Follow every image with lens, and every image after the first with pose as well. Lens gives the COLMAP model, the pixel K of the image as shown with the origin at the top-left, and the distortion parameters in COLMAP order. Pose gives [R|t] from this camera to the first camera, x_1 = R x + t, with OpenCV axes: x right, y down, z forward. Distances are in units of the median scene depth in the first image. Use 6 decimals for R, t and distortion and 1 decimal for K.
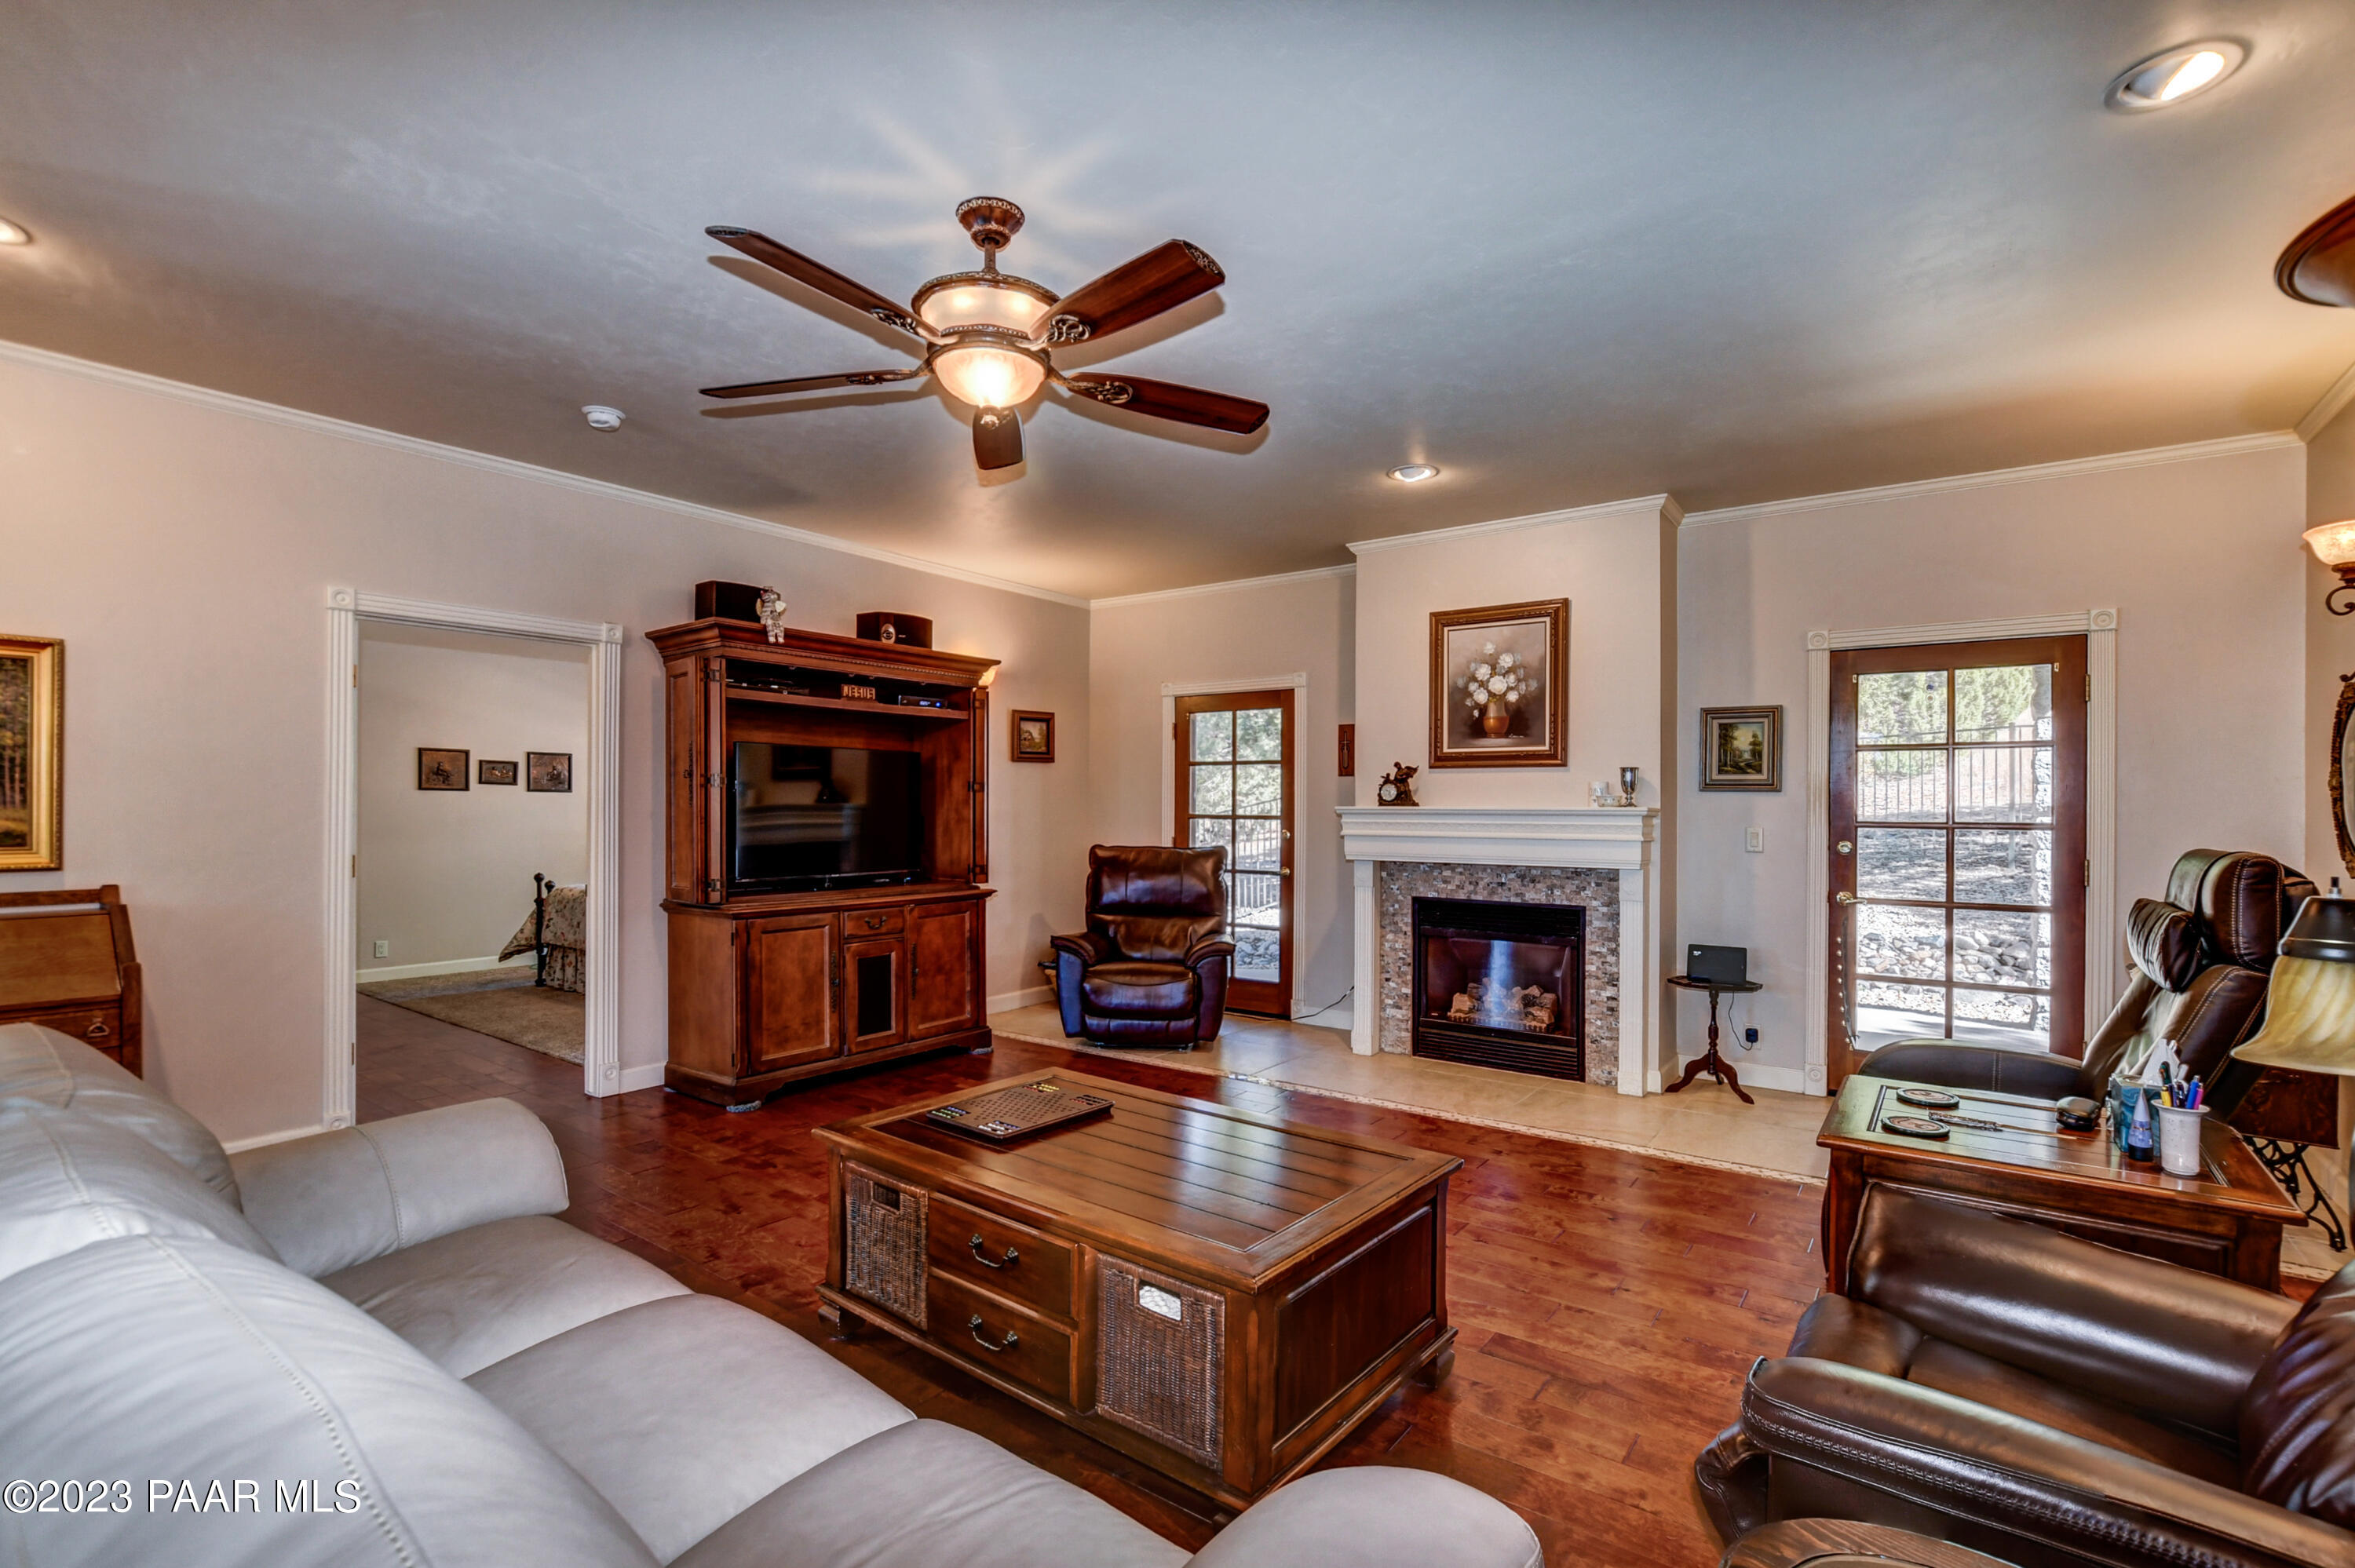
lens RADIAL K [[1092.8, 0, 1131.4], [0, 1092.8, 815.0], [0, 0, 1]] dist [-0.001187, 0.000185]
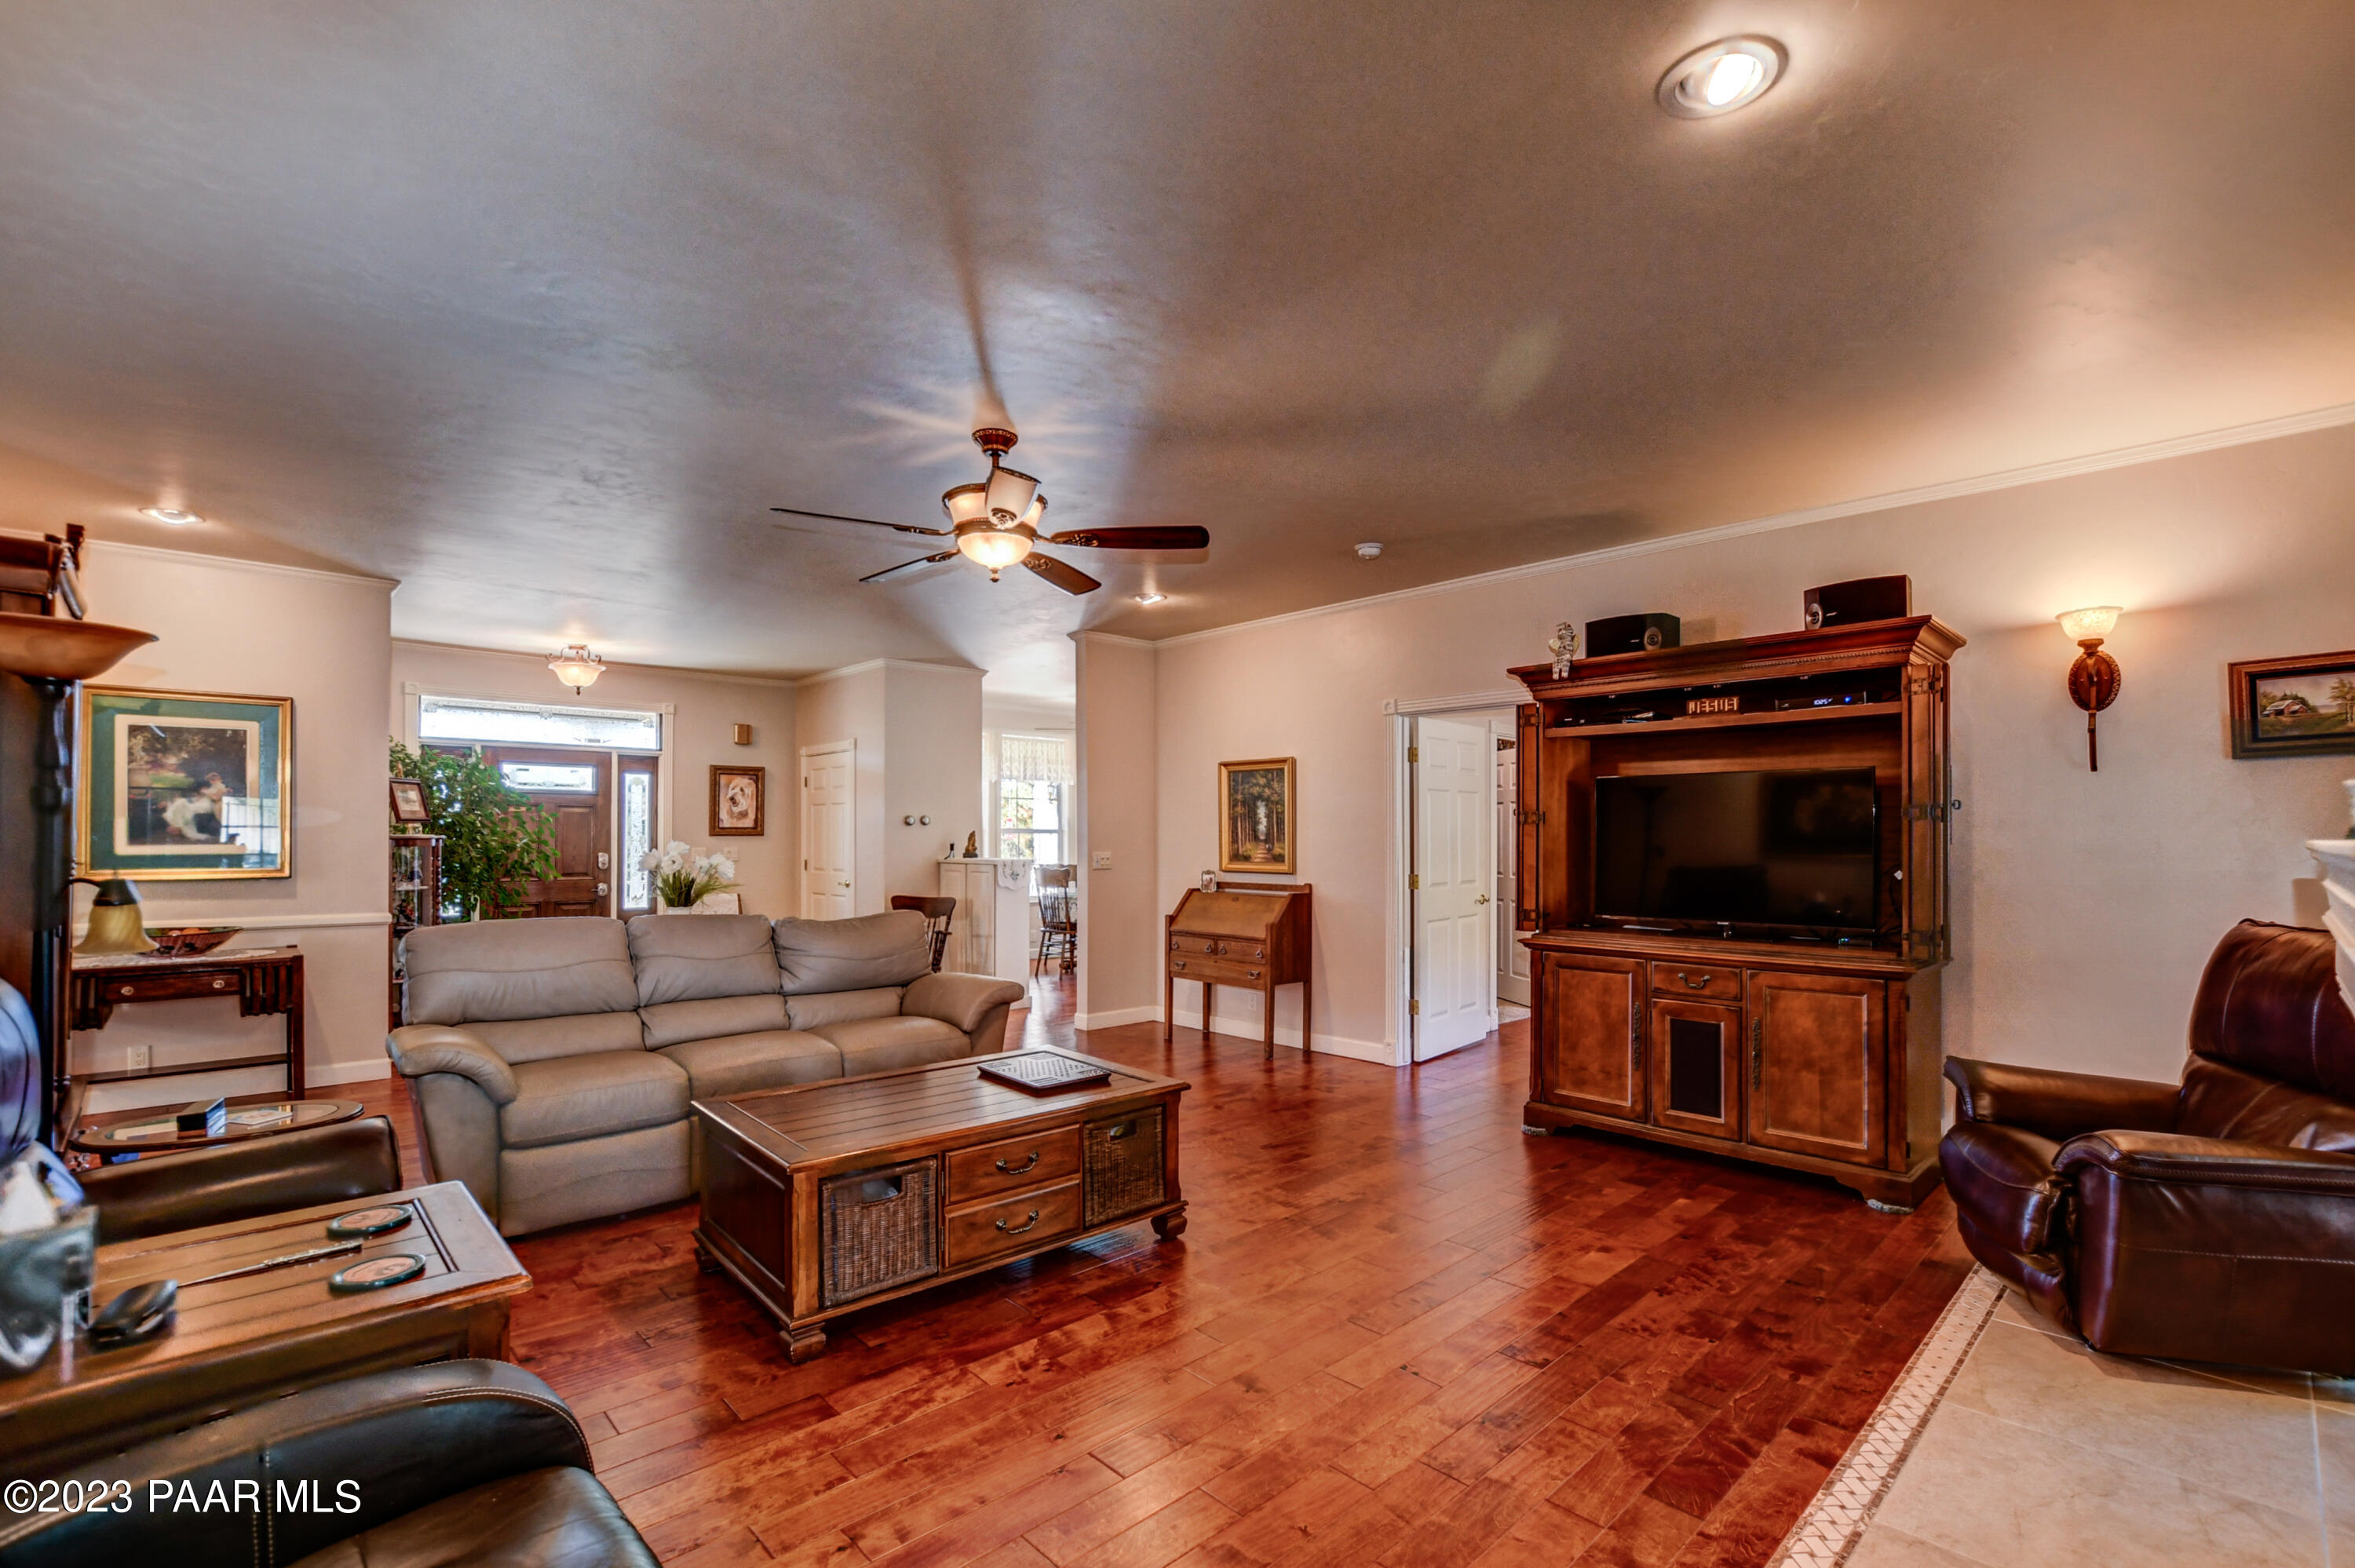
lens RADIAL K [[1023.8, 0, 1183.9], [0, 1023.8, 834.7], [0, 0, 1]] dist [0.002234, 0.000400]
pose [[-0.128896, -0.005877, -0.991641, 0.643769], [-0.007093, 0.999962, -0.005005, -0.007129], [0.991633, 0.006389, -0.128933, 0.773006]]
